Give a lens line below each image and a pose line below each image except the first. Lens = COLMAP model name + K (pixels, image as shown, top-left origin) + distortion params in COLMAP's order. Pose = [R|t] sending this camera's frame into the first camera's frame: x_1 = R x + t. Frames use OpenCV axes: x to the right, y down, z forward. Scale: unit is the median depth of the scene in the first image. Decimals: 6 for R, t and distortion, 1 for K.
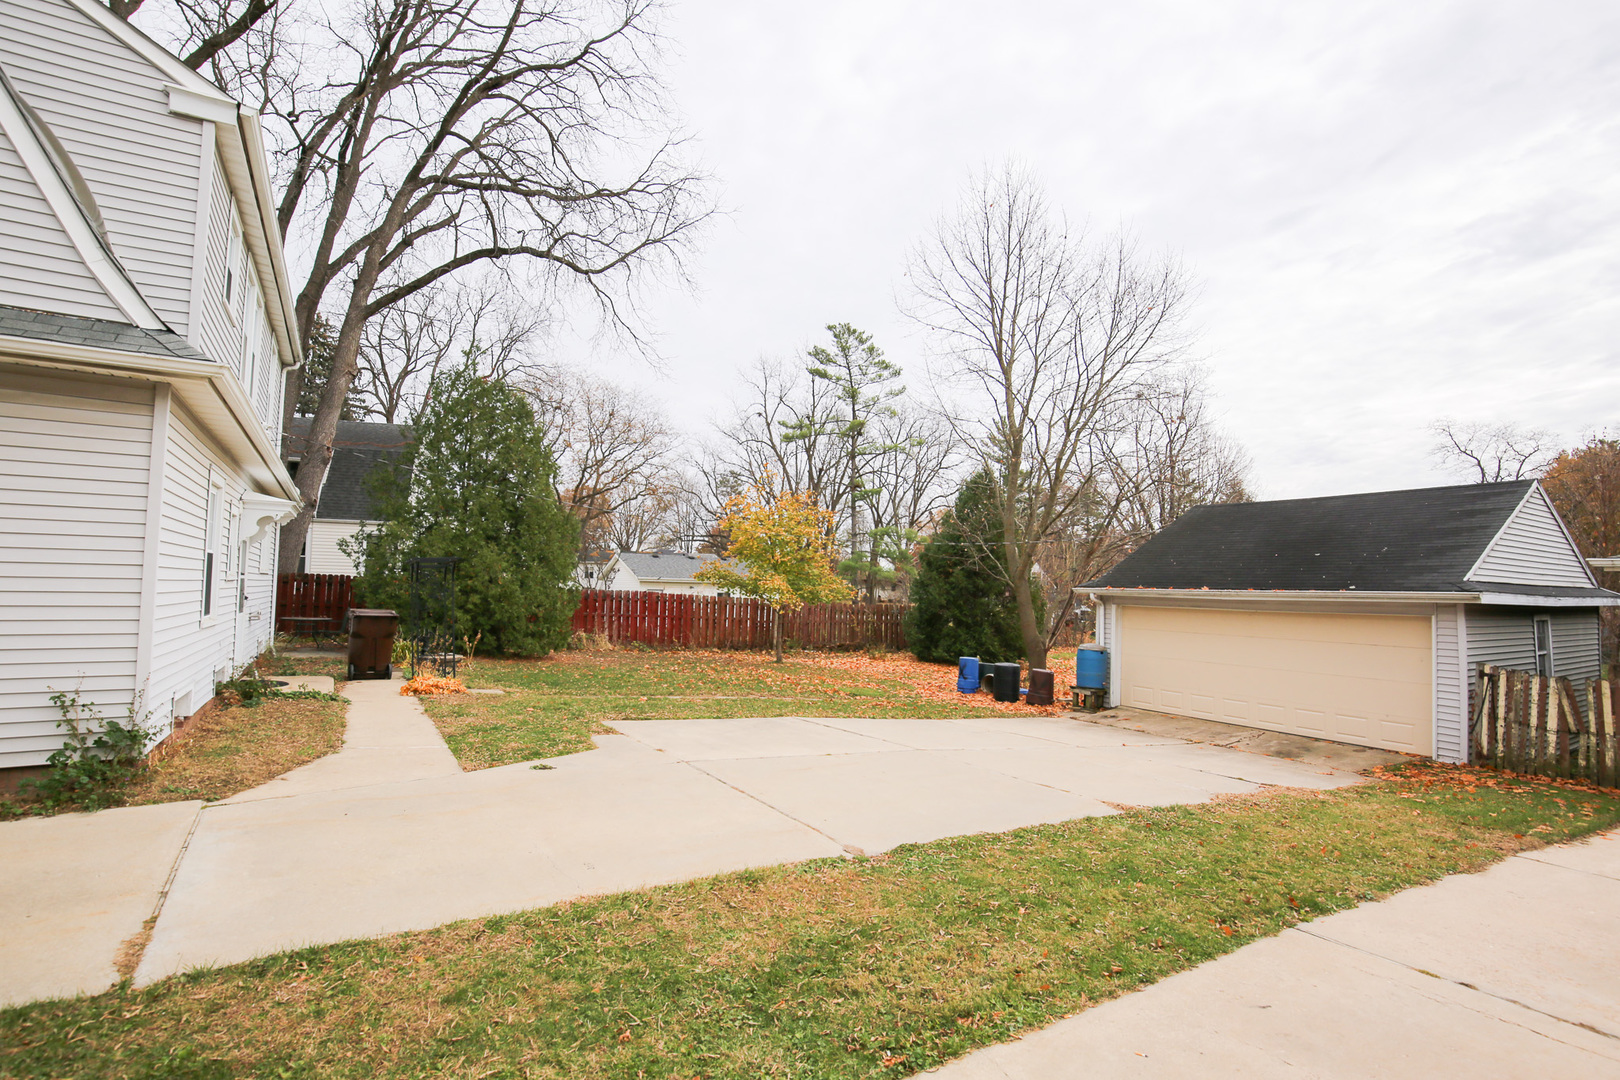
lens RADIAL K [[753.4, 0, 810.0], [0, 753.4, 540.0], [0, 0, 1]] dist [-0.021573, 0.000339]
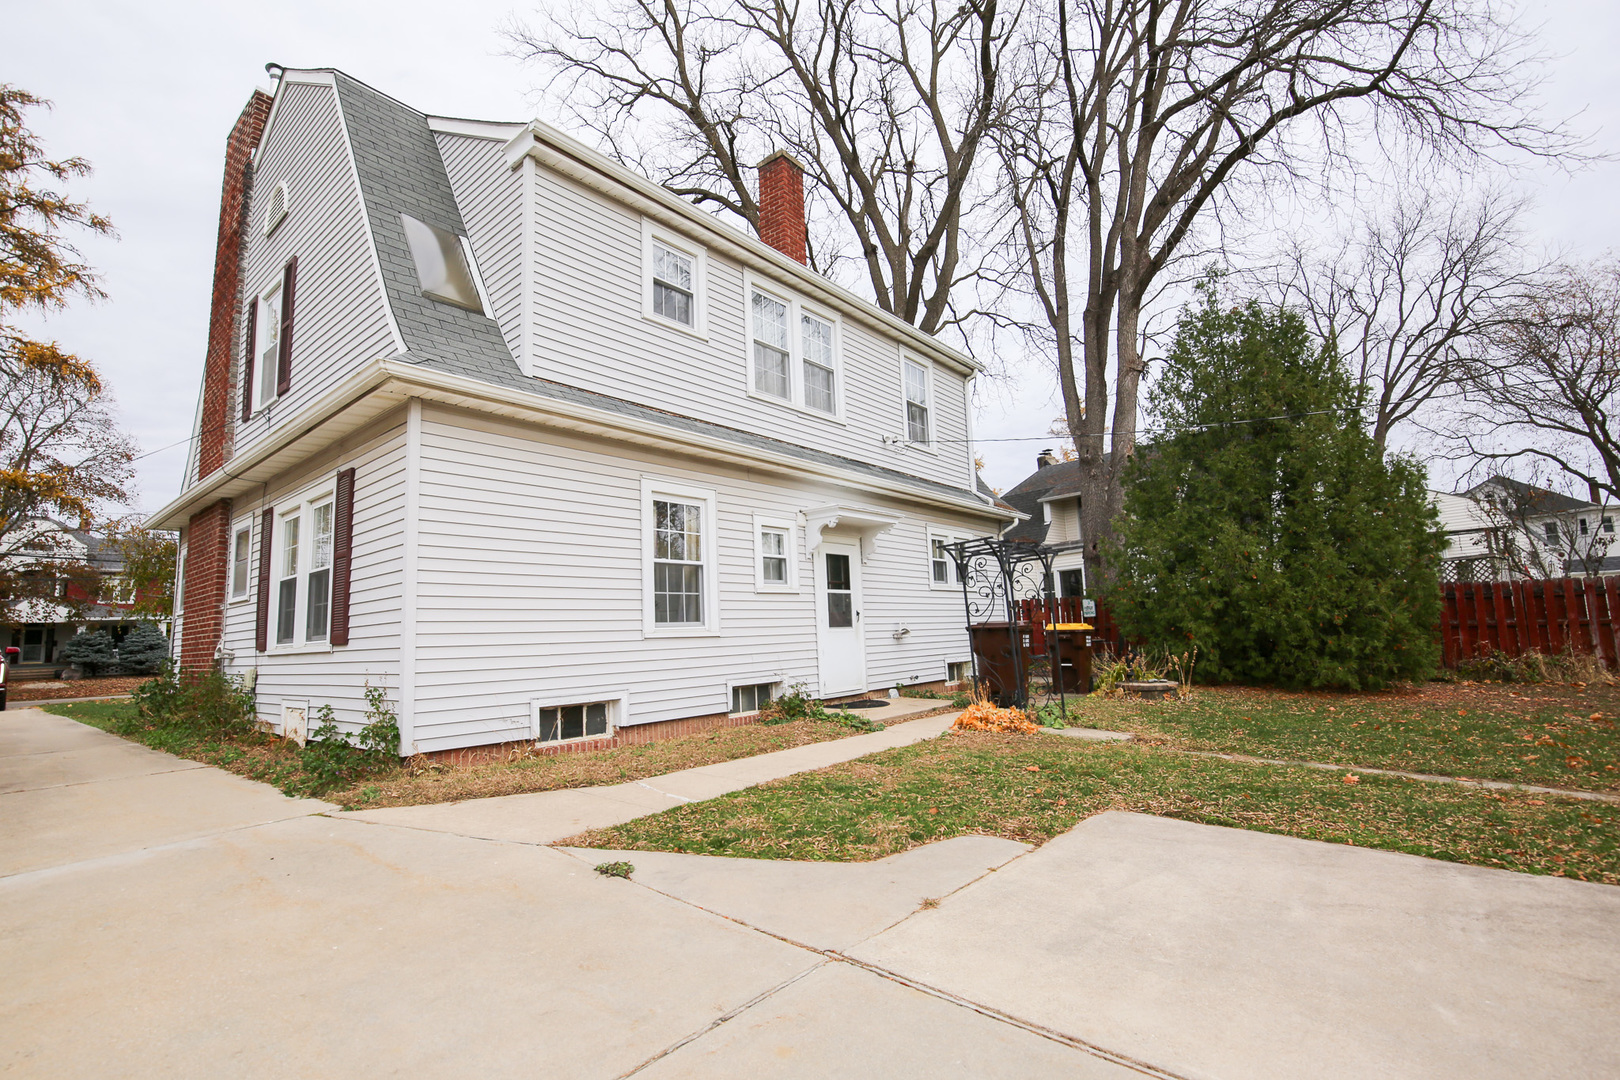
lens RADIAL K [[753.4, 0, 810.0], [0, 753.4, 540.0], [0, 0, 1]] dist [-0.021573, 0.000339]
pose [[0.324668, -0.154327, -0.933153, 0.098832], [0.110537, 0.986029, -0.124613, 0.067722], [0.939347, -0.062690, 0.337191, 0.422678]]
